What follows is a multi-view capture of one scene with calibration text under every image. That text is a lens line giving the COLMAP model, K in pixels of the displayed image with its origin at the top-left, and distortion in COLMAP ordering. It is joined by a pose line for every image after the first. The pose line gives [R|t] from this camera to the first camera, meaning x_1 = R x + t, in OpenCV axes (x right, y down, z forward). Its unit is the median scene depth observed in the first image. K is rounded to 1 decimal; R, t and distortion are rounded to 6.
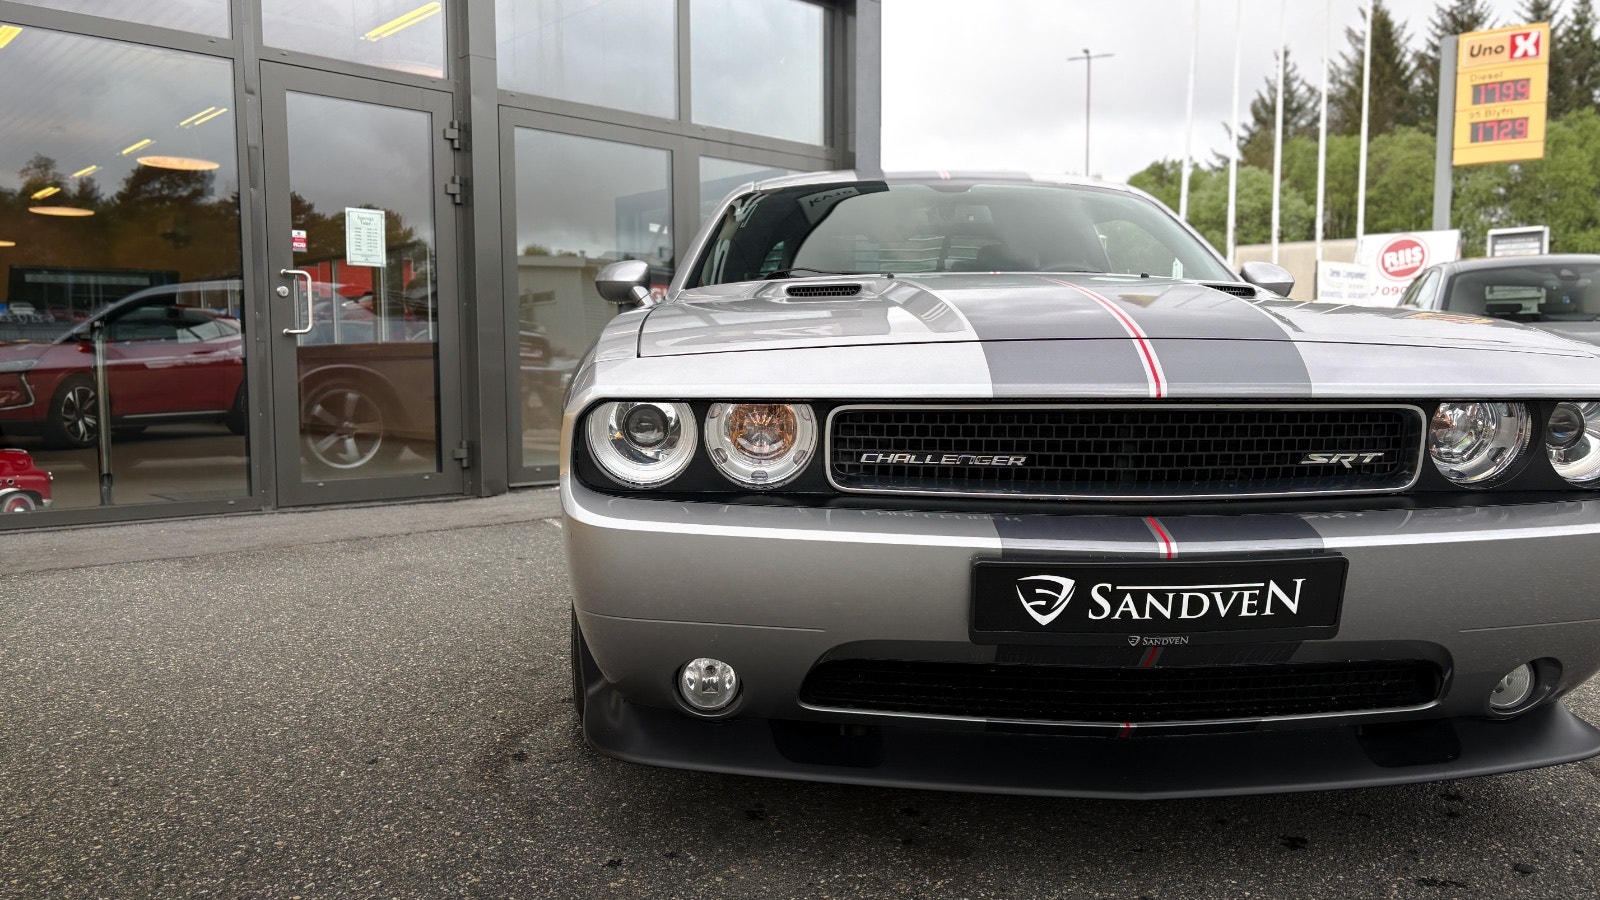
lens RADIAL K [[1199.7, 0, 795.6], [0, 1199.7, 456.2], [0, 0, 1]] dist [0.085806, -0.101270]
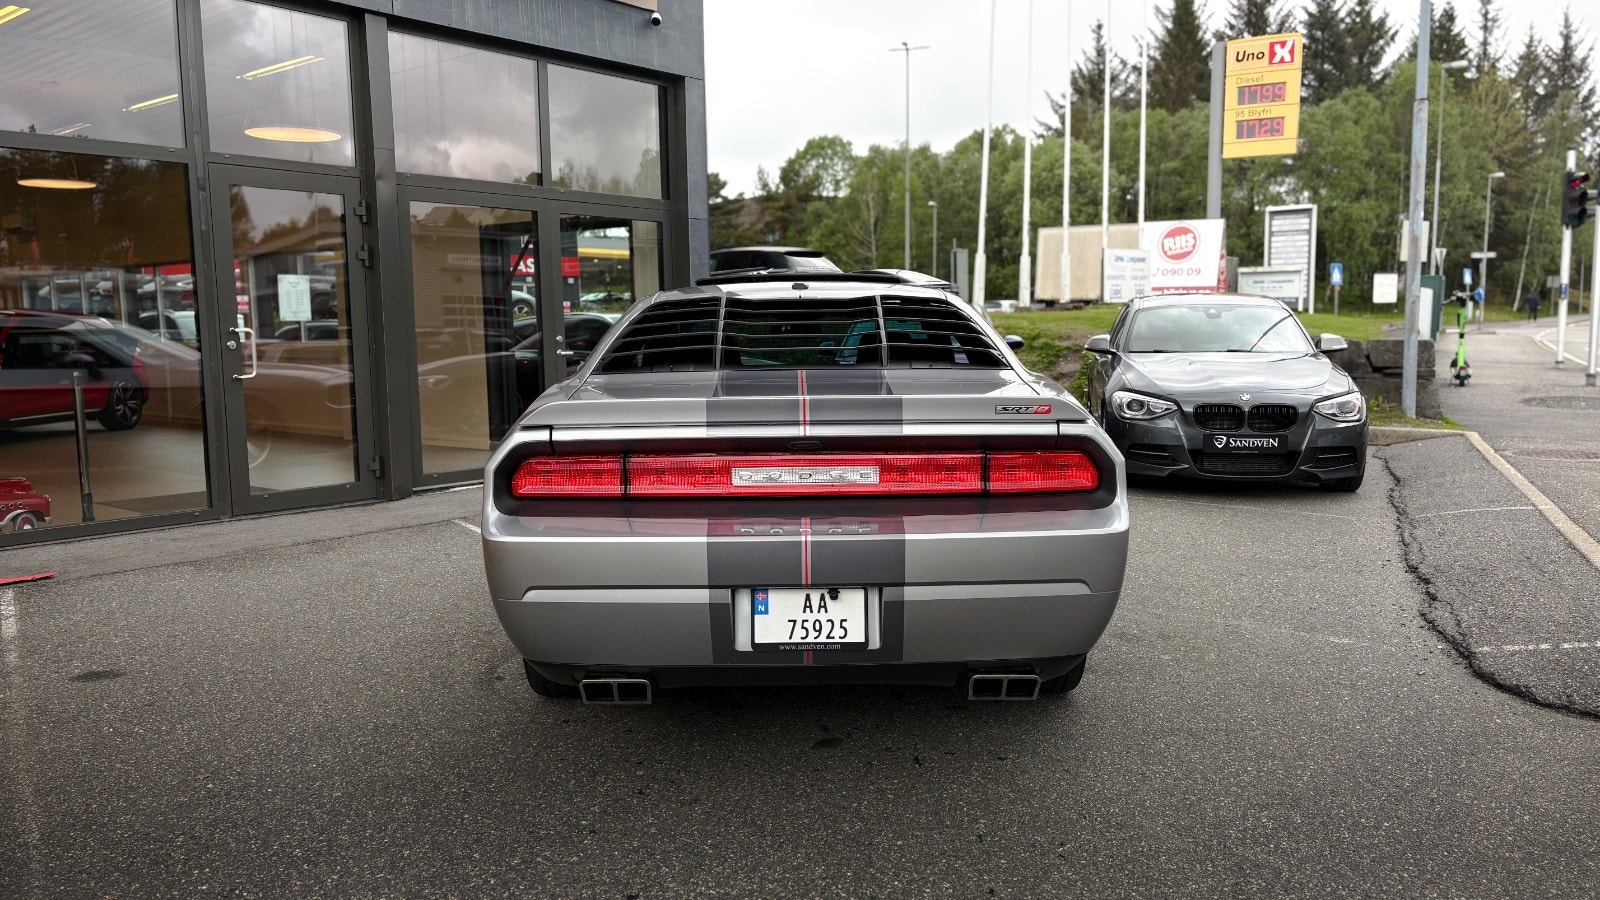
lens RADIAL K [[1203.7, 0, 796.9], [0, 1203.7, 460.3], [0, 0, 1]] dist [0.070909, -0.080564]
pose [[0.991610, -0.024711, 0.126884, -0.000903], [0.019784, 0.999006, 0.039949, -0.012911], [-0.127745, -0.037103, 0.991113, -0.077350]]
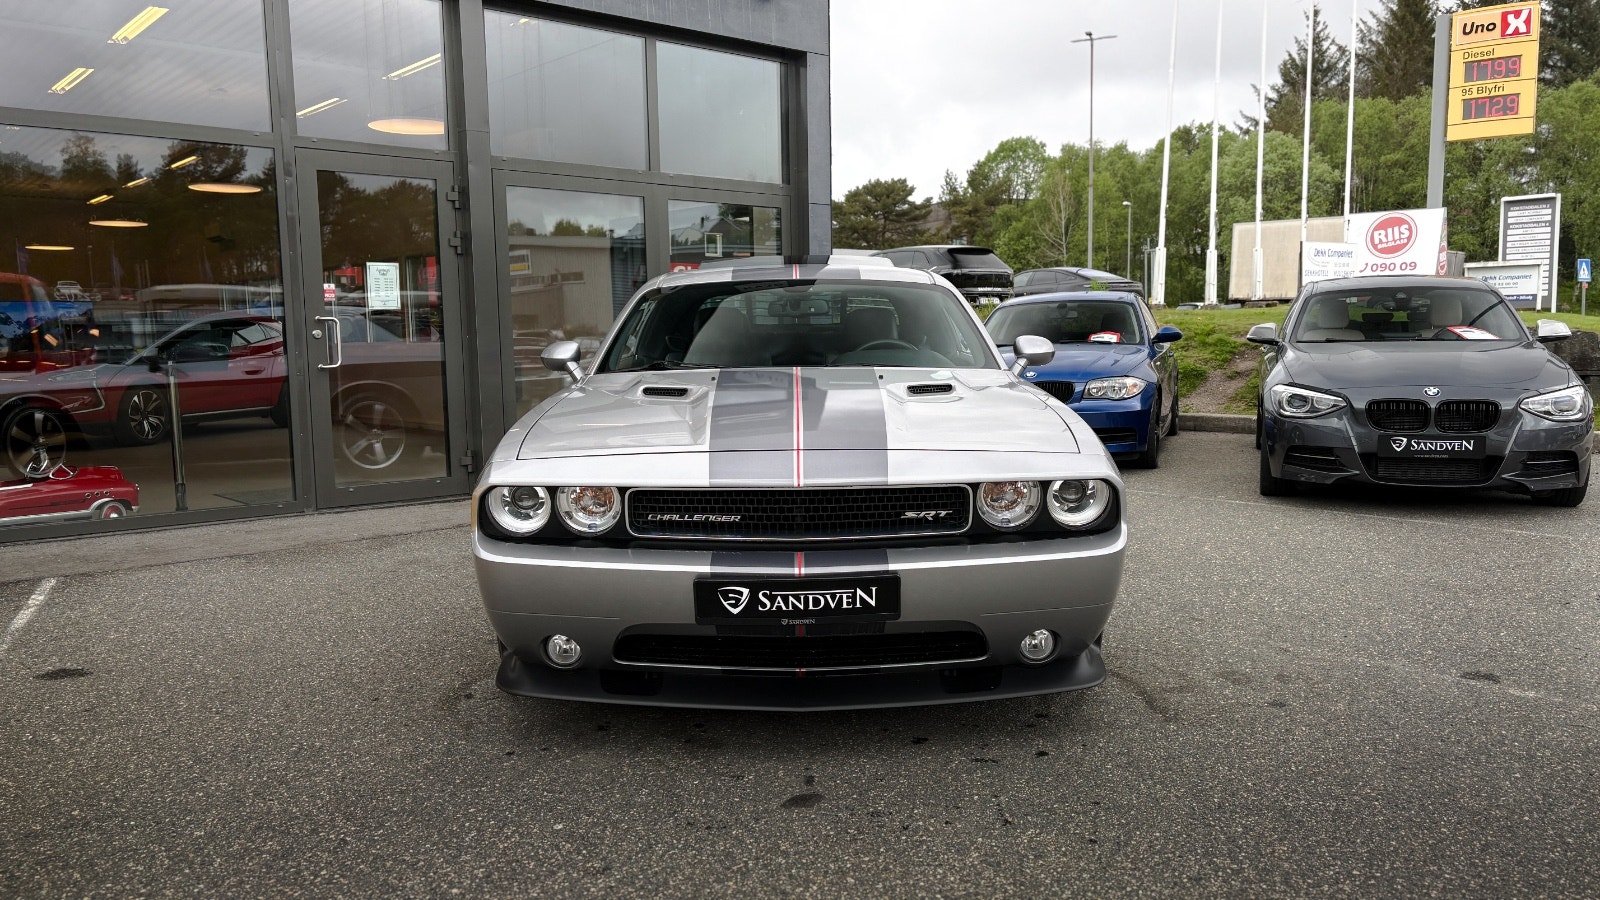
lens RADIAL K [[1203.7, 0, 796.9], [0, 1203.7, 460.3], [0, 0, 1]] dist [0.070909, -0.080564]
pose [[0.999490, -0.010959, -0.029999, 0.022994], [0.011876, 0.999462, 0.030570, -0.009283], [0.029648, -0.030911, 0.999082, -0.050814]]
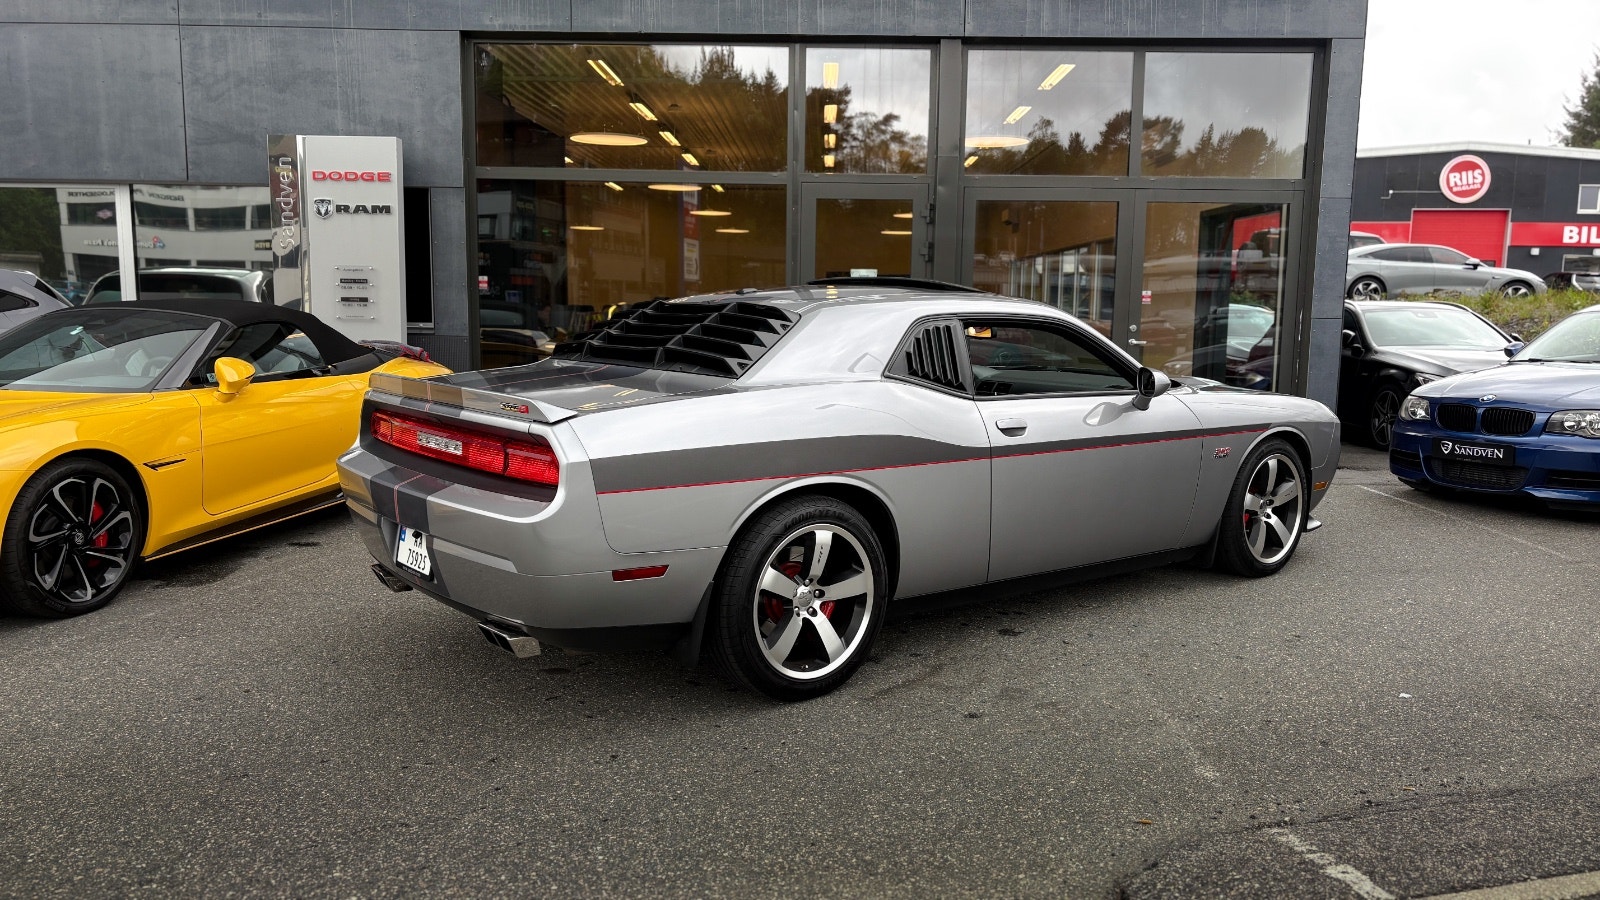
lens RADIAL K [[1203.7, 0, 796.9], [0, 1203.7, 460.3], [0, 0, 1]] dist [0.070909, -0.080564]
pose [[0.718733, 0.106364, -0.687103, 0.160977], [-0.066781, 0.994221, 0.084050, -0.020889], [0.692072, -0.014524, 0.721682, -0.039378]]
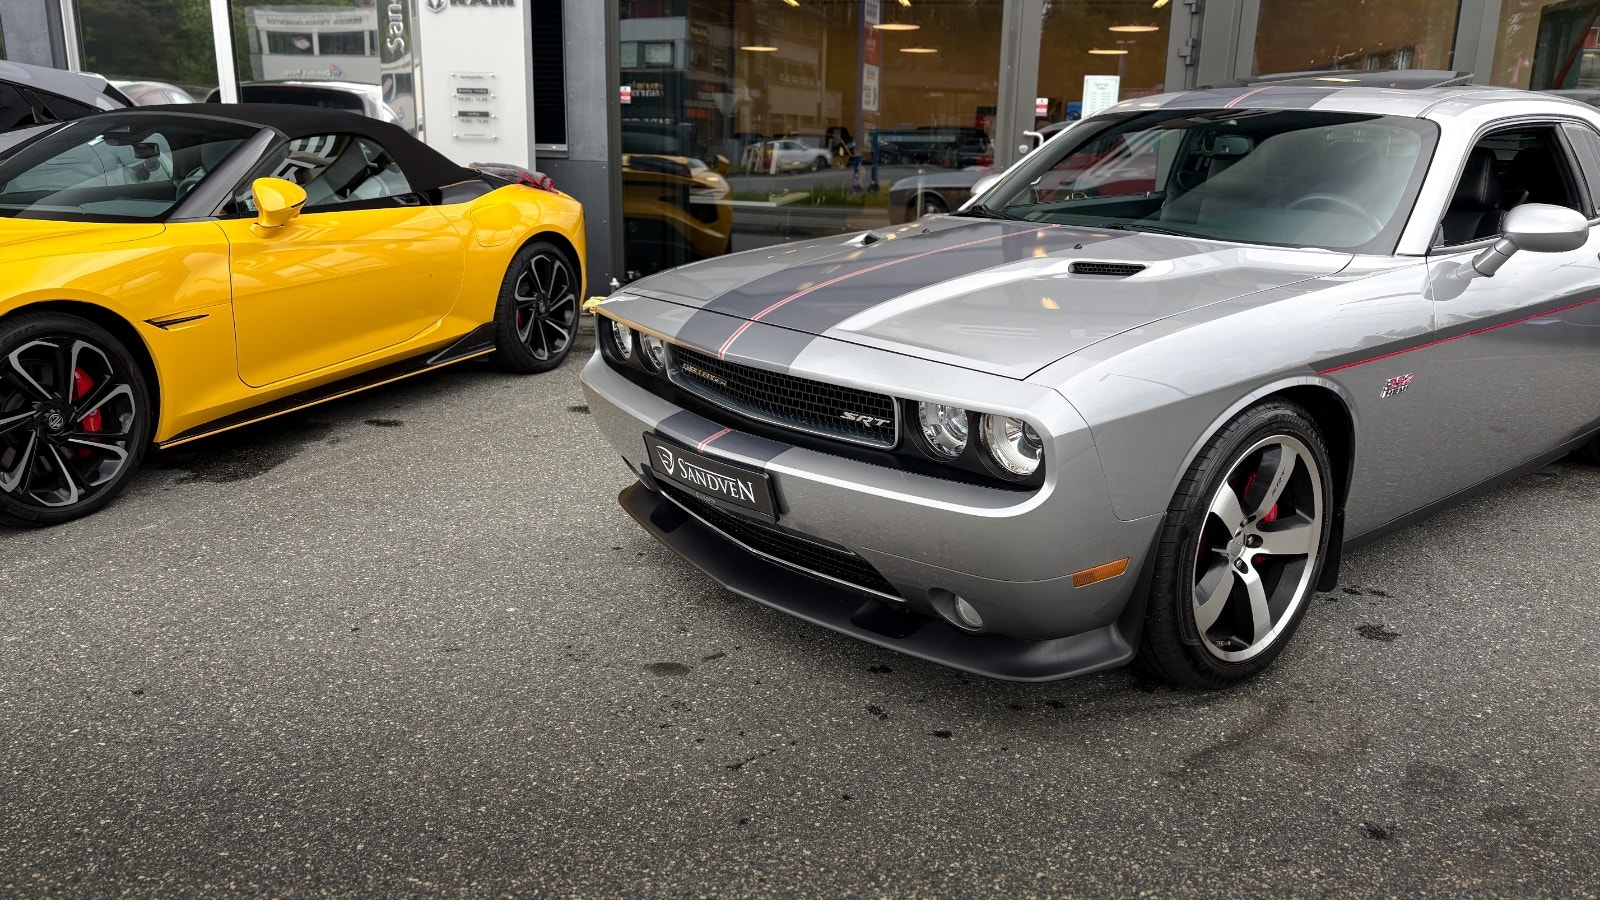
lens RADIAL K [[1203.7, 0, 796.9], [0, 1203.7, 460.3], [0, 0, 1]] dist [0.070909, -0.080564]
pose [[0.612657, 0.223394, -0.758120, 0.108888], [-0.080130, 0.971837, 0.221614, -0.019072], [0.786276, -0.075025, 0.613303, 0.003179]]
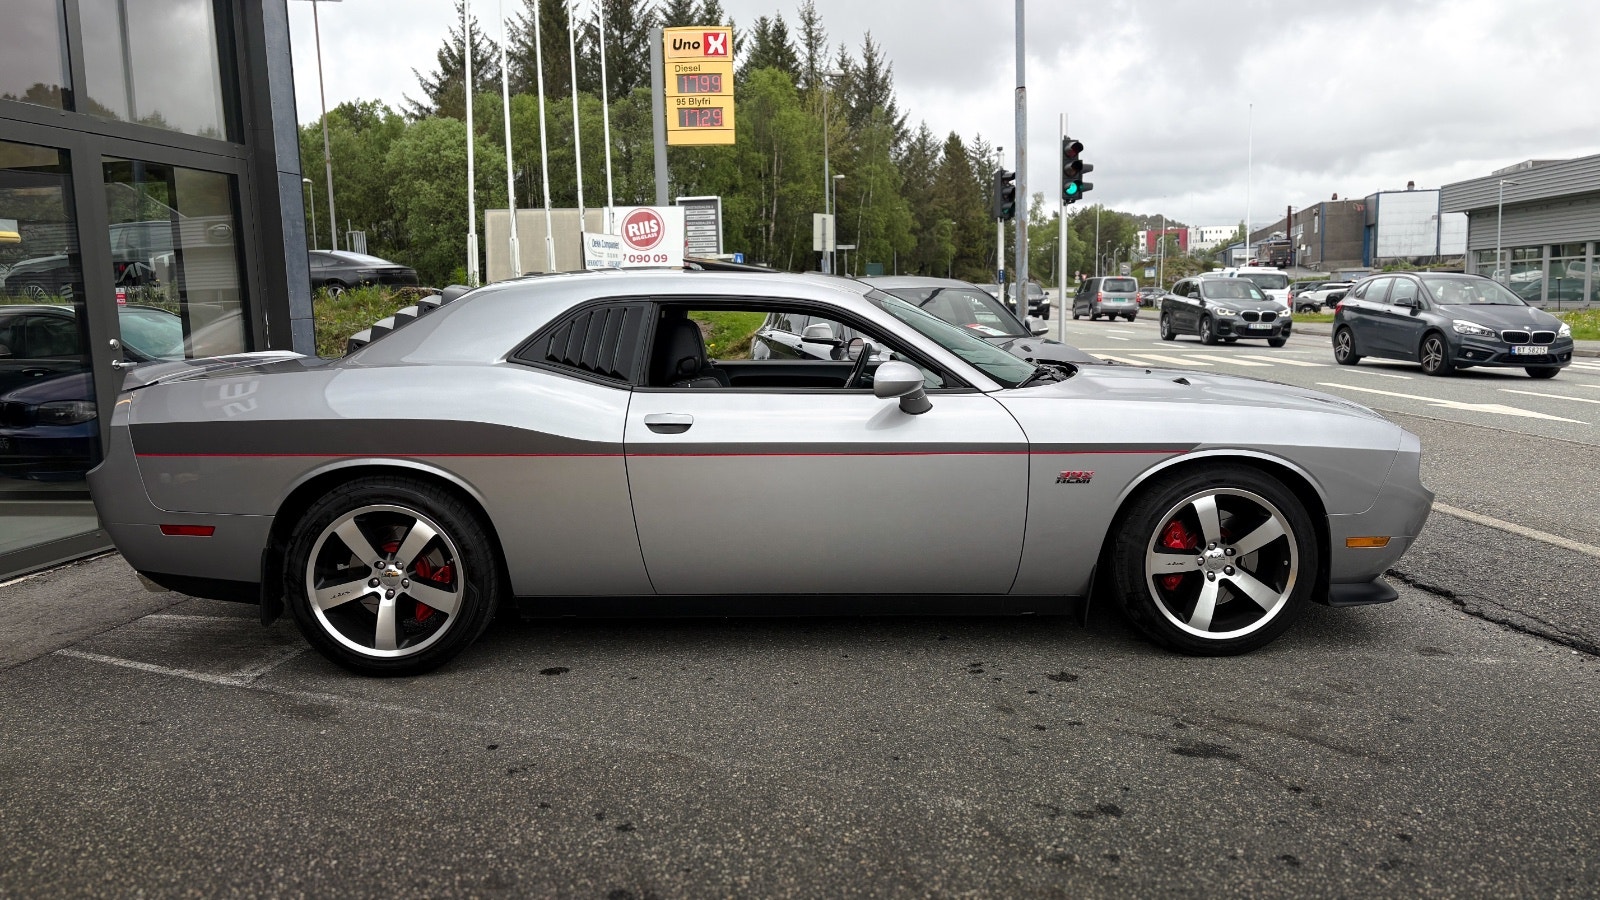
lens RADIAL K [[1203.7, 0, 796.9], [0, 1203.7, 460.3], [0, 0, 1]] dist [0.070909, -0.080564]
pose [[0.800740, -0.099747, 0.590649, -0.061976], [0.069741, 0.994857, 0.073461, -0.022116], [-0.594939, -0.017631, 0.803578, 0.019977]]
